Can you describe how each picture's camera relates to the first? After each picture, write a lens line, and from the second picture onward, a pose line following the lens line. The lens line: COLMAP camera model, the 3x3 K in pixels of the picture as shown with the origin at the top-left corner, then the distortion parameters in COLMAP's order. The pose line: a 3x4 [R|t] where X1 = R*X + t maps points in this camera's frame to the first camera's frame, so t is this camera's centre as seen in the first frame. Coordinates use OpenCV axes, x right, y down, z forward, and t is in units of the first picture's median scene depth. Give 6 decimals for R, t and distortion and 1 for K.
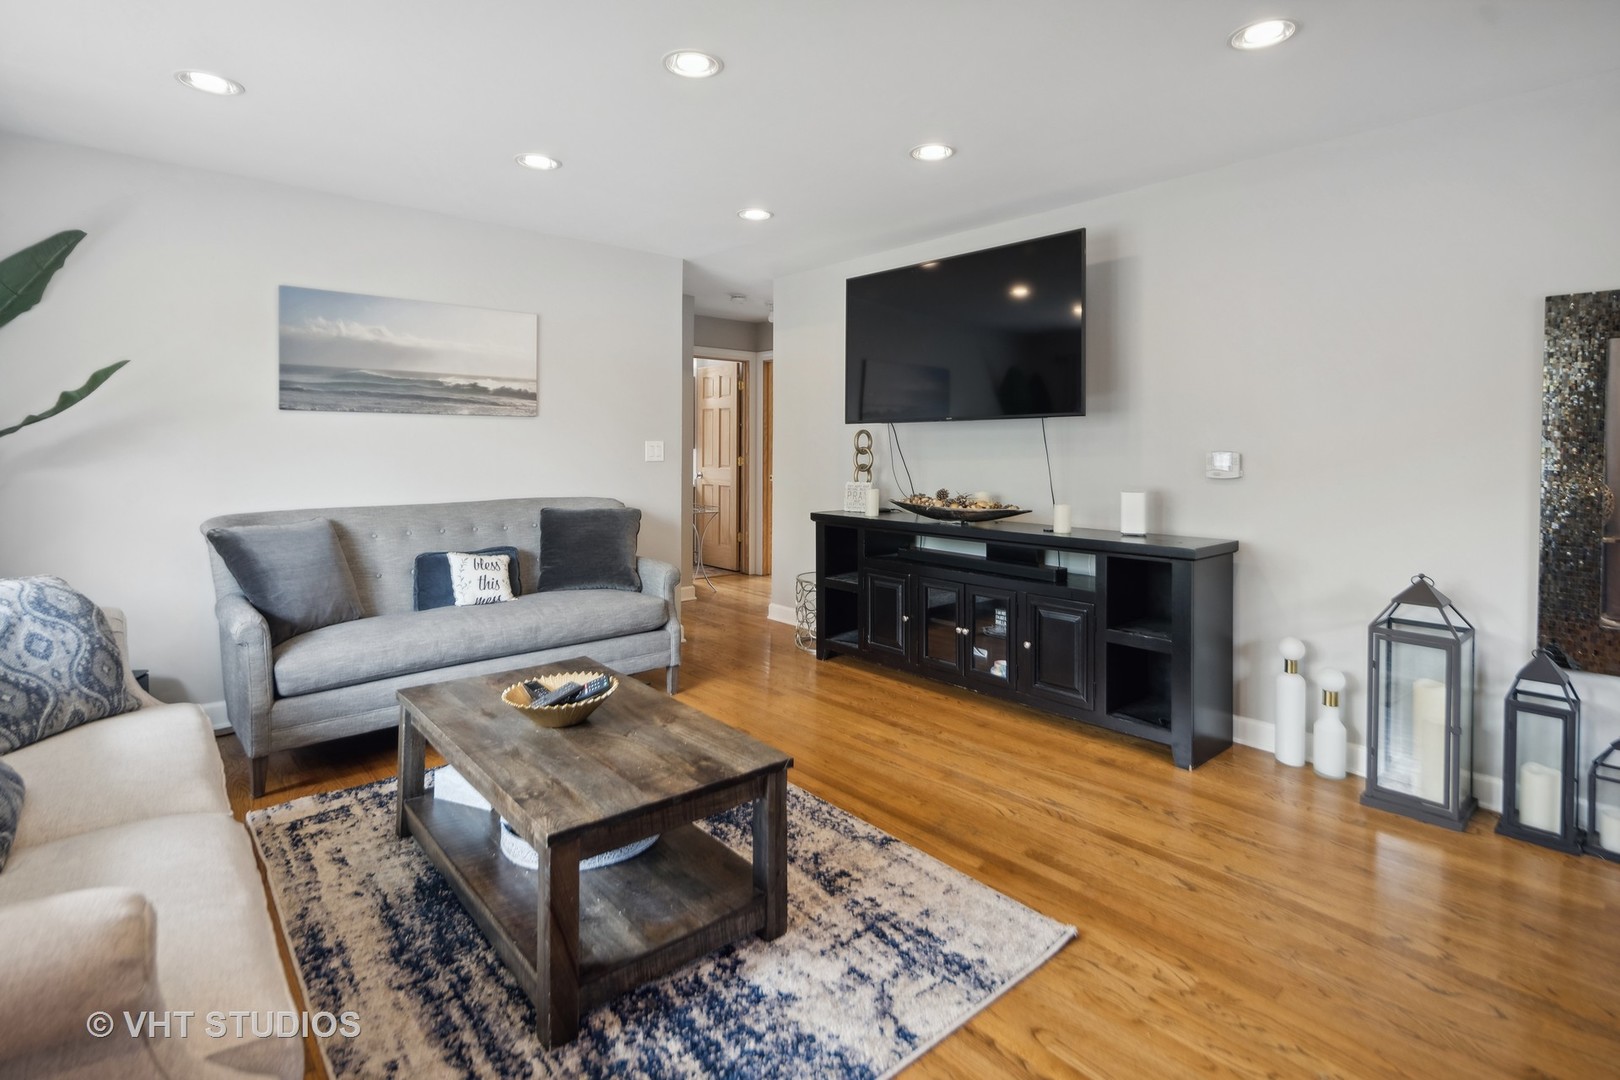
lens RADIAL K [[798.6, 0, 805.2], [0, 798.6, 455.5], [0, 0, 1]] dist [-0.000149, -0.000233]
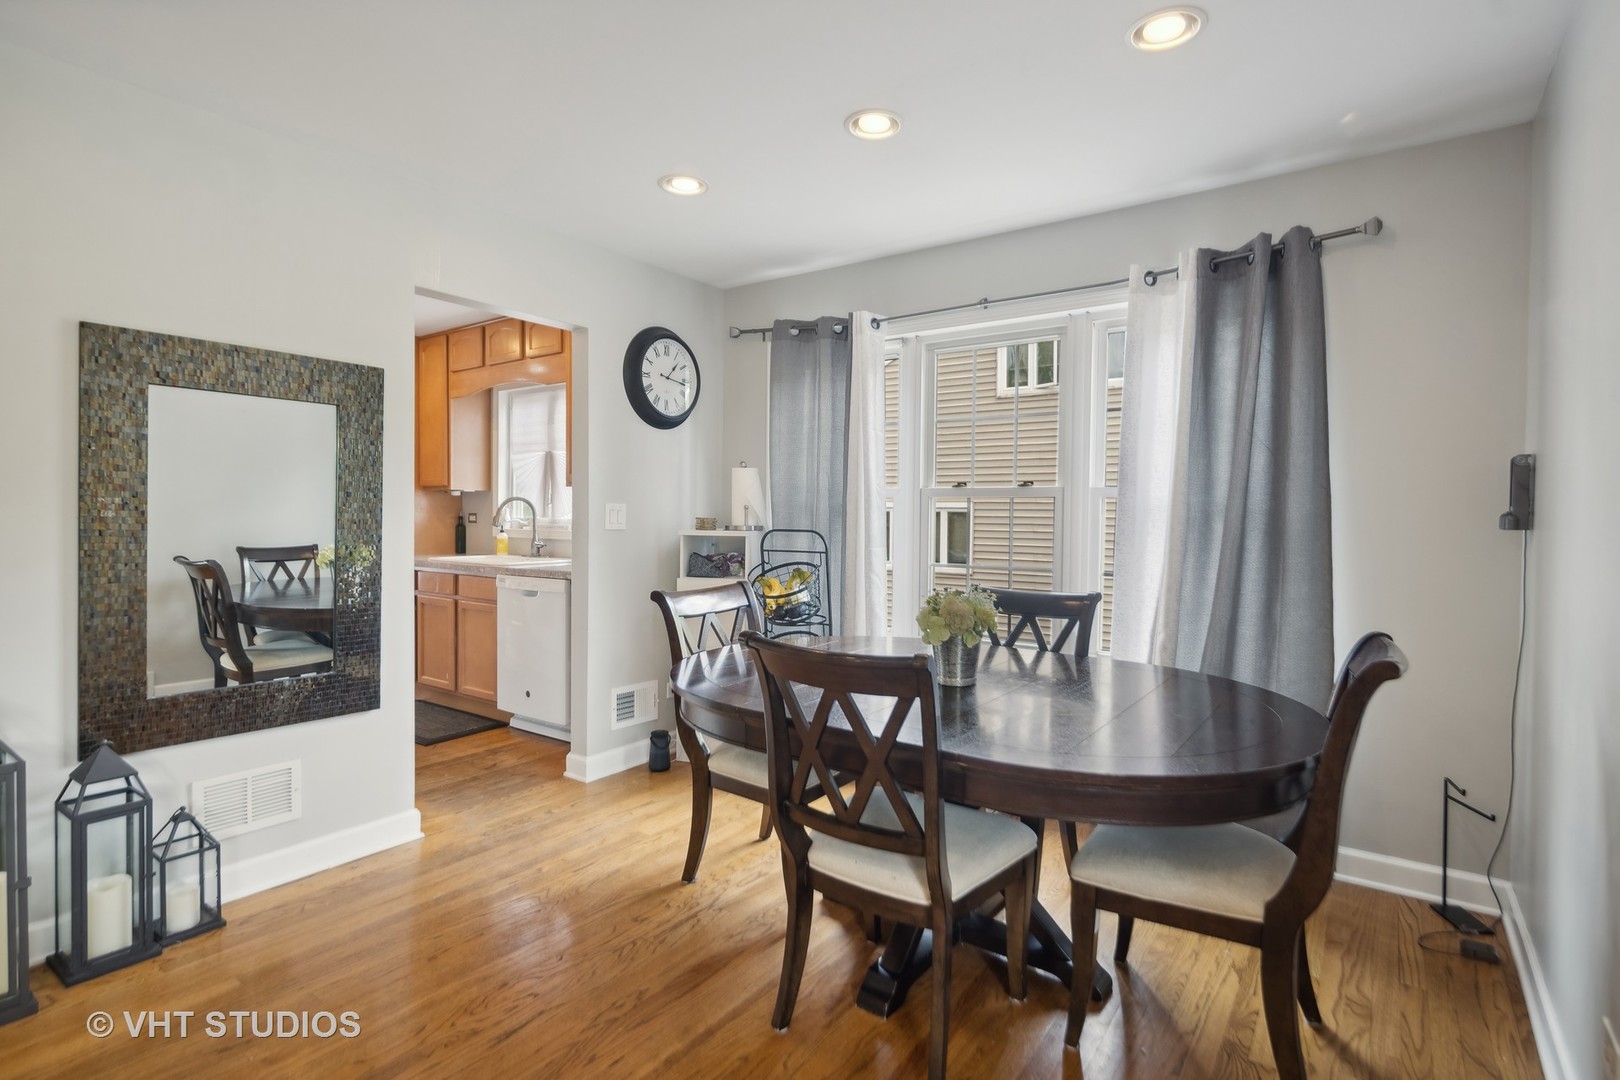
lens RADIAL K [[812.0, 0, 810.0], [0, 812.0, 540.0], [0, 0, 1]] dist [0.002686, 0.000527]
pose [[-0.235810, -0.038160, 0.971050, -0.085792], [0.000483, 0.999224, 0.039384, -0.004550], [-0.971799, 0.009757, -0.235609, 0.501305]]
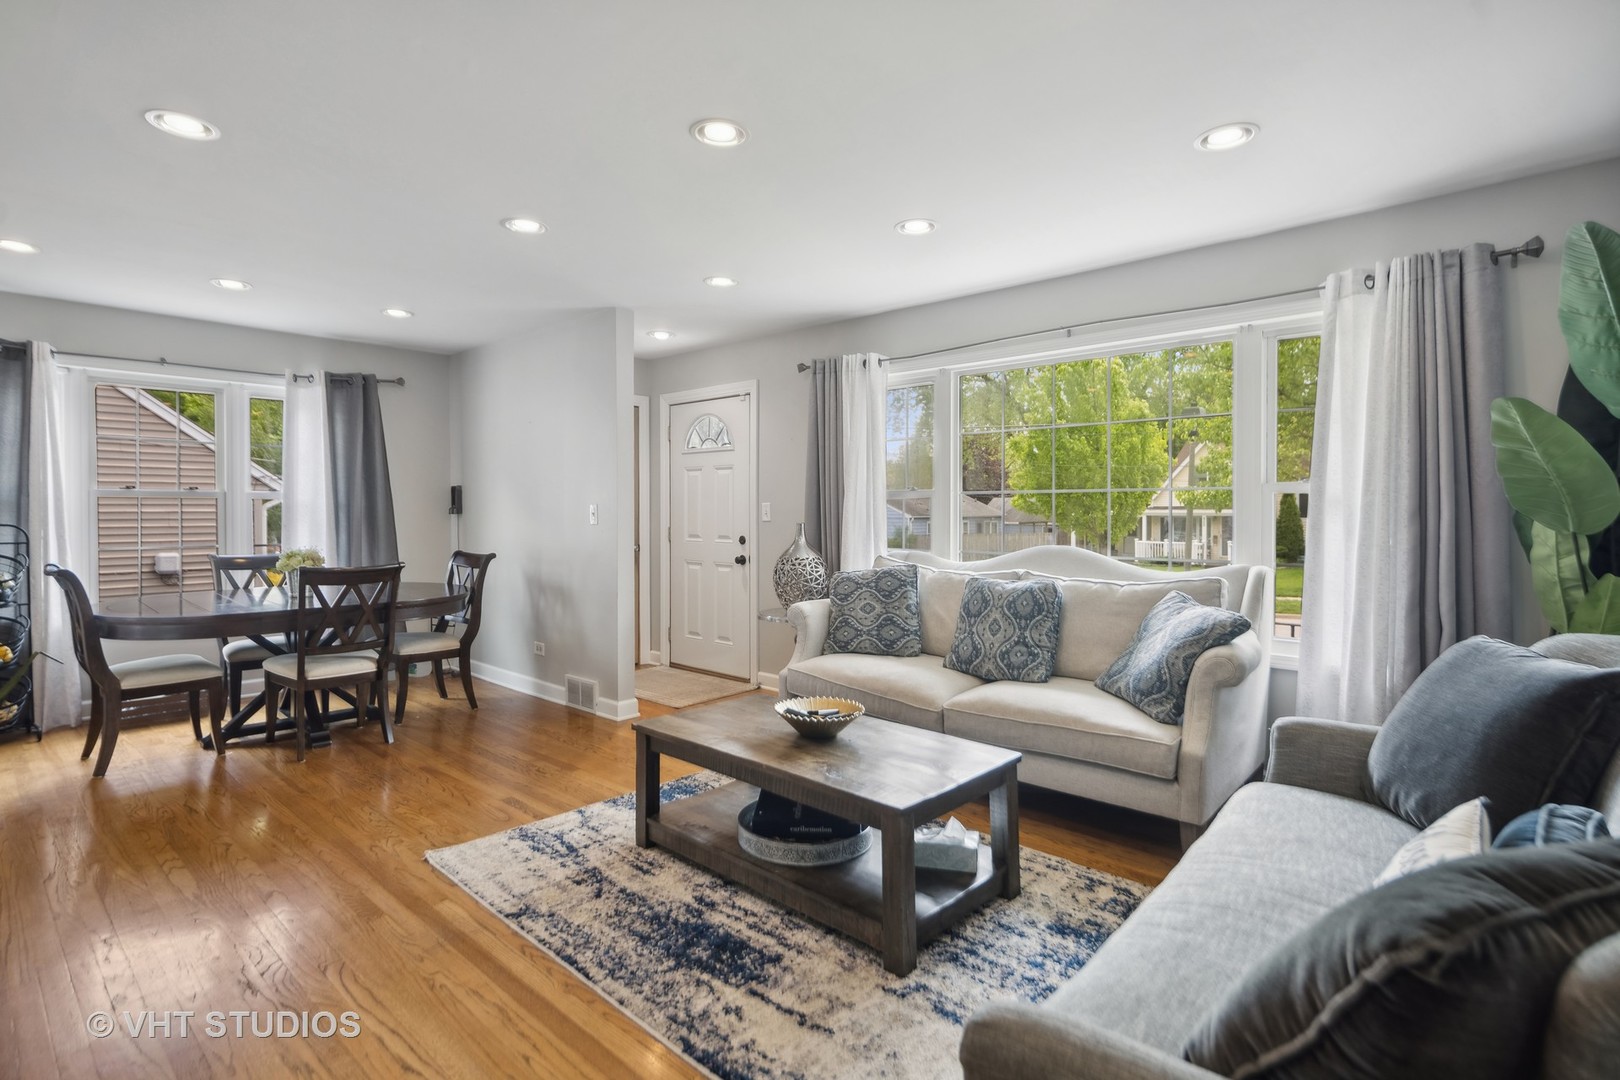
lens RADIAL K [[787.4, 0, 813.8], [0, 787.4, 504.5], [0, 0, 1]] dist [0.003197, 0.000310]
pose [[-0.992484, -0.004281, -0.122301, -0.140820], [-0.004875, 0.999978, 0.004557, -0.023400], [0.122279, 0.005119, -0.992483, 2.084734]]
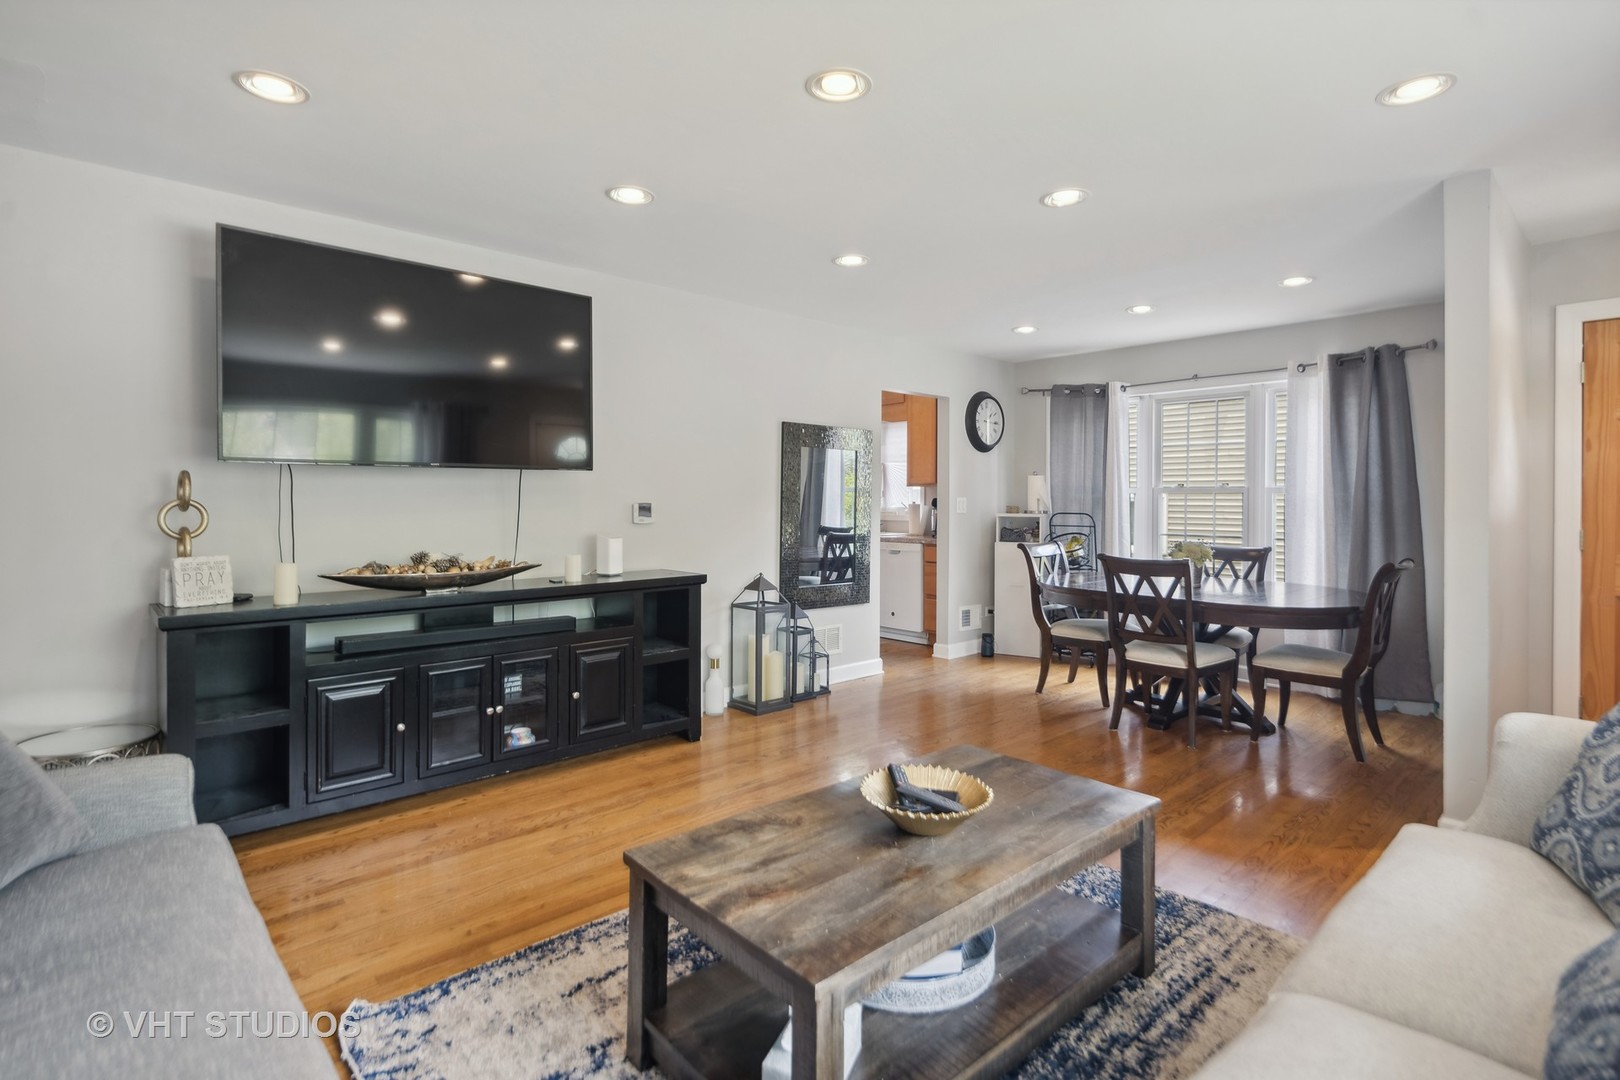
lens RADIAL K [[787.4, 0, 813.8], [0, 787.4, 504.5], [0, 0, 1]] dist [0.003197, 0.000310]
pose [[-0.032930, -0.009549, 0.999412, -1.077798], [0.004685, 0.999942, 0.009708, -0.018174], [-0.999447, 0.005002, -0.032883, 1.086375]]
